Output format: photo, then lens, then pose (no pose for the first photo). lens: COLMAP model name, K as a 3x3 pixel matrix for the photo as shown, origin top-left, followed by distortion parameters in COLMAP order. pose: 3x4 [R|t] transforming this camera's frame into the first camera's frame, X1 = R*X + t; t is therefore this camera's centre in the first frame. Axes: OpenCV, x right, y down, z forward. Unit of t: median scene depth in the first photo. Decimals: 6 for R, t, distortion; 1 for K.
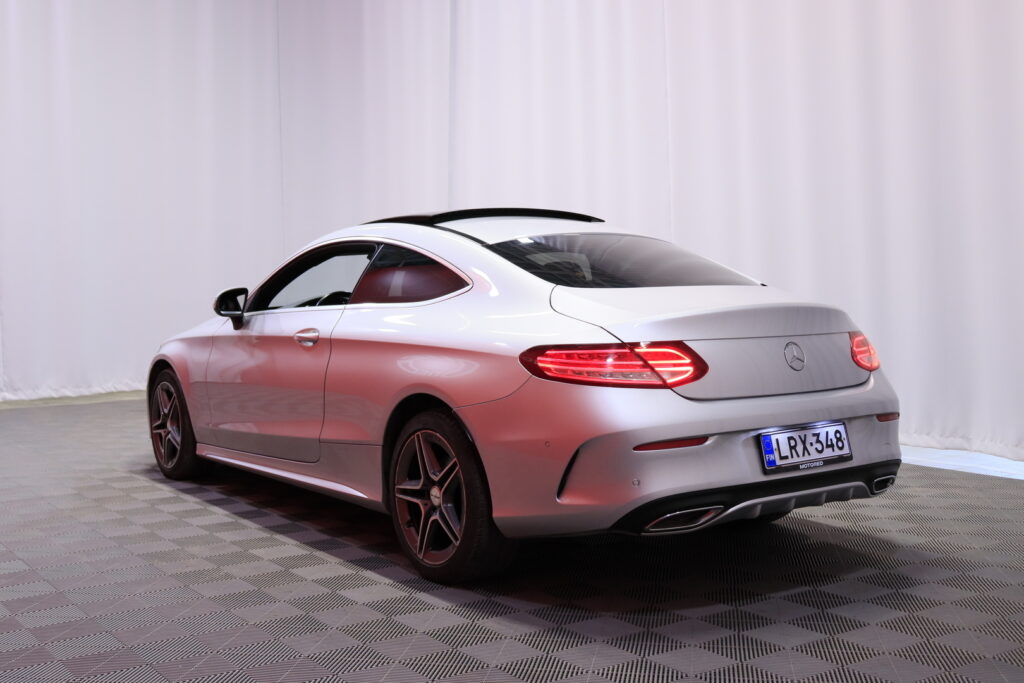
lens RADIAL K [[1179.7, 0, 510.7], [0, 1179.7, 342.2], [0, 0, 1]] dist [-0.015435, 0.000000]
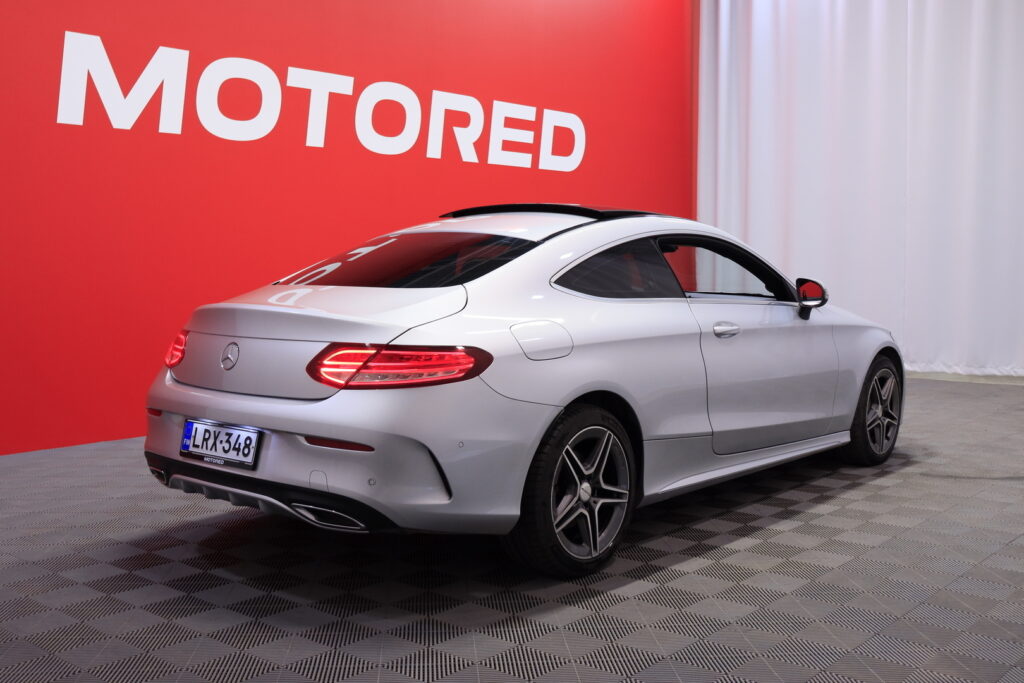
lens RADIAL K [[1159.6, 0, 511.2], [0, 1159.6, 346.7], [0, 0, 1]] dist [-0.066233, 0.000000]
pose [[0.210846, 0.088933, -0.973465, 1.294306], [-0.060812, 0.995117, 0.077739, -0.091045], [0.975626, 0.042808, 0.215225, 1.033820]]
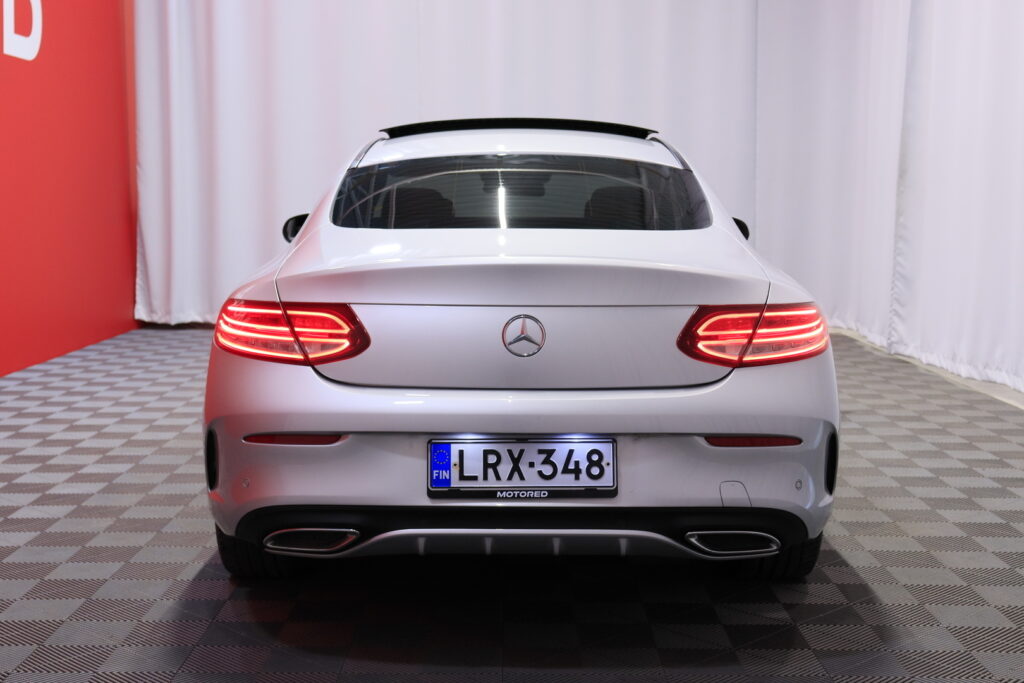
lens RADIAL K [[1449.9, 0, 515.5], [0, 1449.9, 337.6], [0, 0, 1]] dist [-0.081233, 0.000000]
pose [[0.814772, 0.075304, -0.574871, 0.735272], [-0.046780, 0.996835, 0.064277, -0.042178], [0.577892, -0.025478, 0.815716, 0.305874]]
